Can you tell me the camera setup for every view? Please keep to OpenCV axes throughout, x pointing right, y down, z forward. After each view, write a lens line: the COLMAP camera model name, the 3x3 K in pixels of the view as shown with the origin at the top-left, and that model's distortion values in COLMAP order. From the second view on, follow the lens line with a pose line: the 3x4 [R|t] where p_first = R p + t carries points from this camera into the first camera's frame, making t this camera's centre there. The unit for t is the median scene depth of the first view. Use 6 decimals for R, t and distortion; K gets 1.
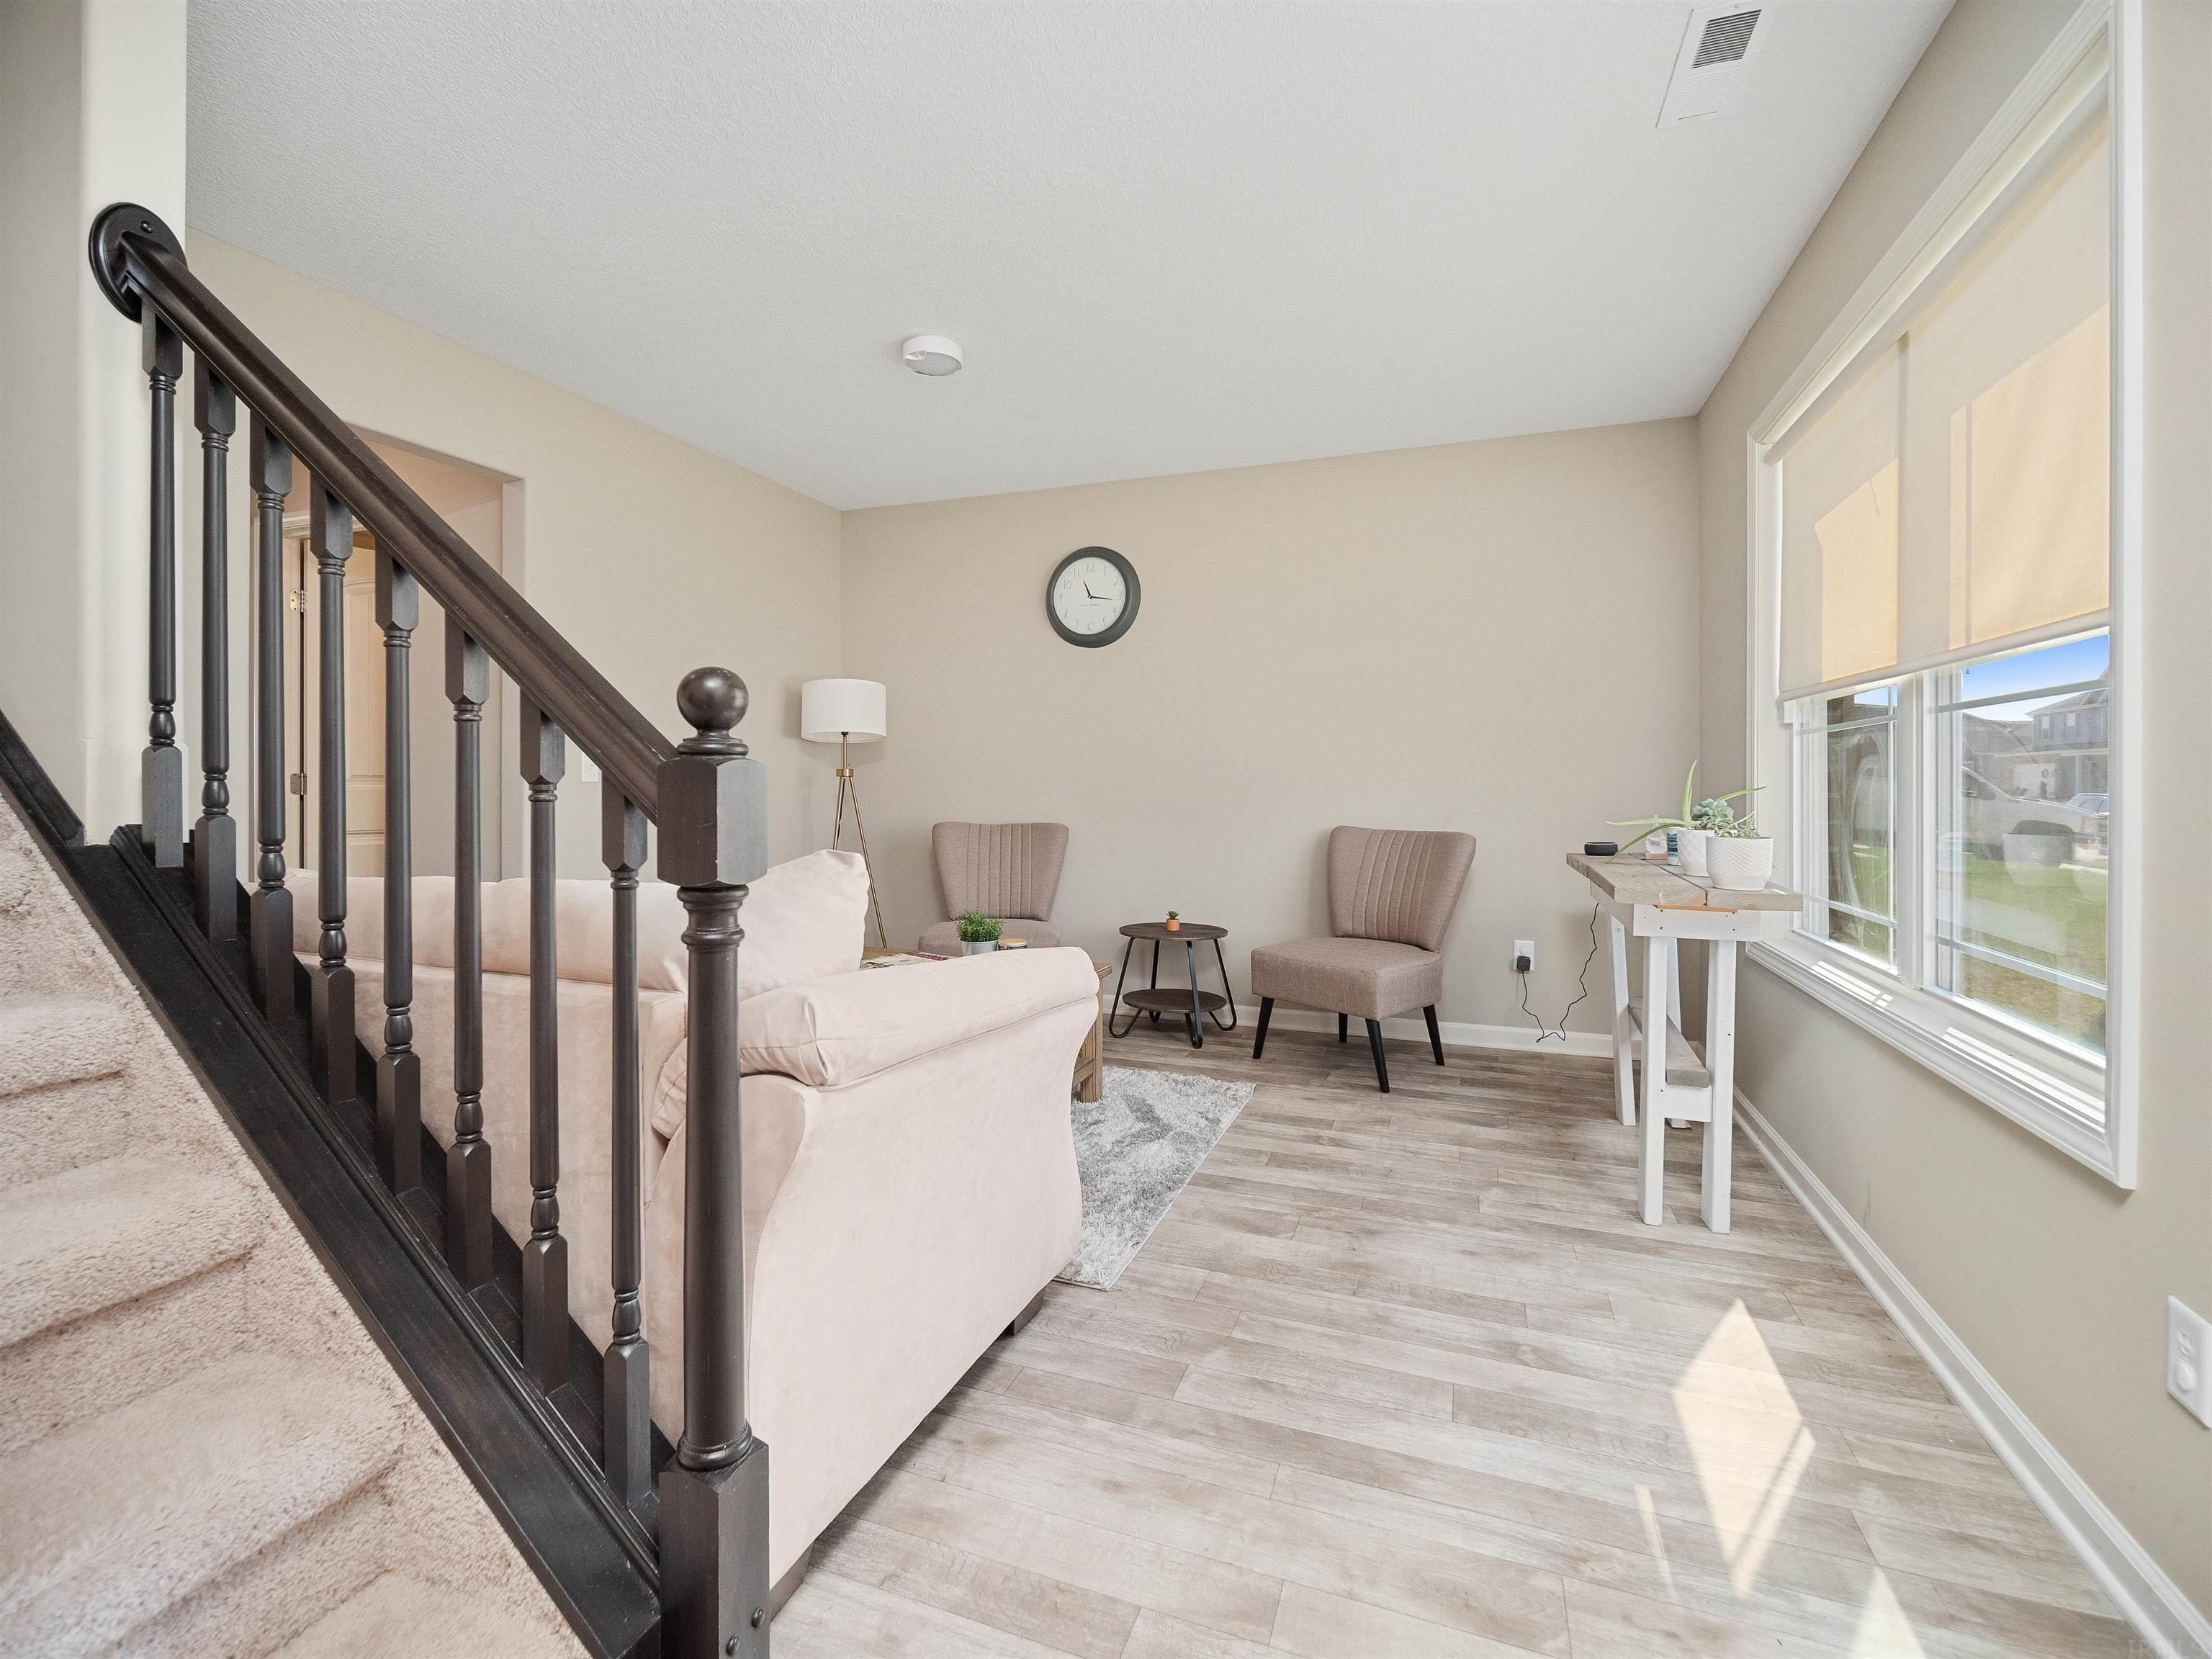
lens RADIAL K [[994.2, 0, 1093.8], [0, 994.2, 822.1], [0, 0, 1]] dist [-0.003704, -0.001237]
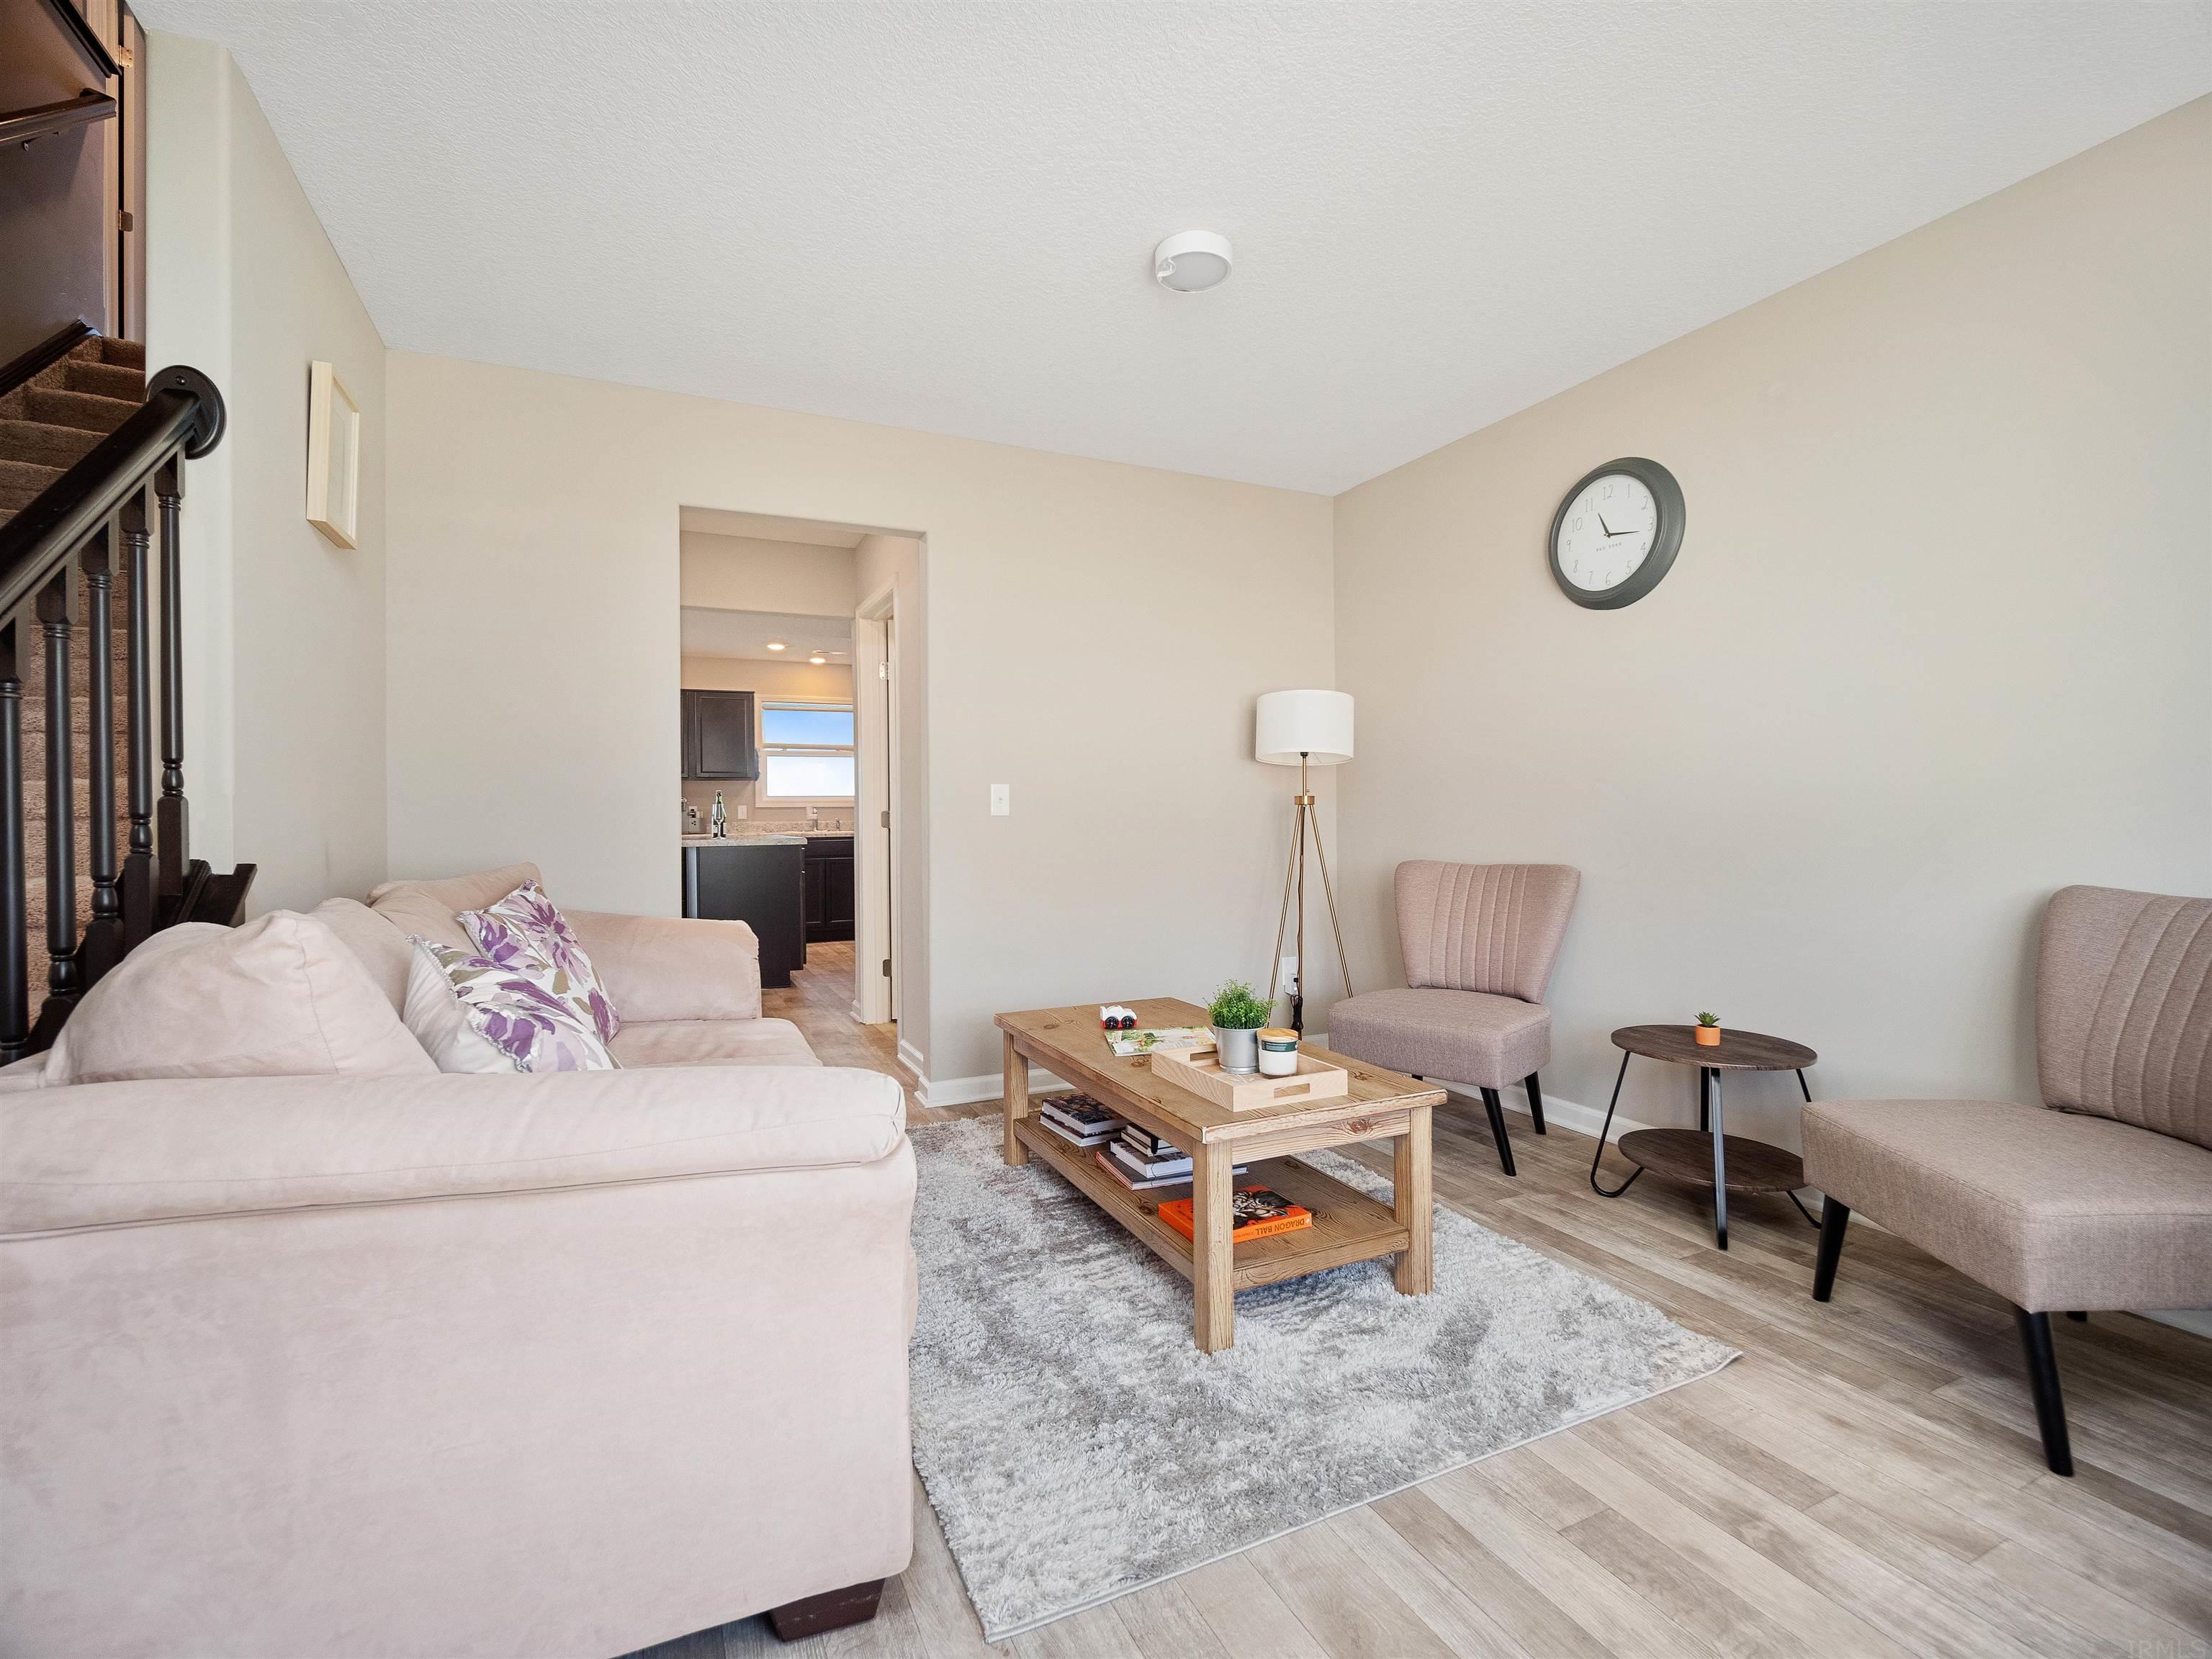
lens RADIAL K [[994.2, 0, 1105.1], [0, 994.2, 830.2], [0, 0, 1]] dist [-0.003704, -0.001237]
pose [[0.719915, -0.004133, -0.694049, 0.294121], [-0.010334, 0.999808, -0.016673, -0.010889], [0.693985, 0.019176, 0.719734, 0.363289]]
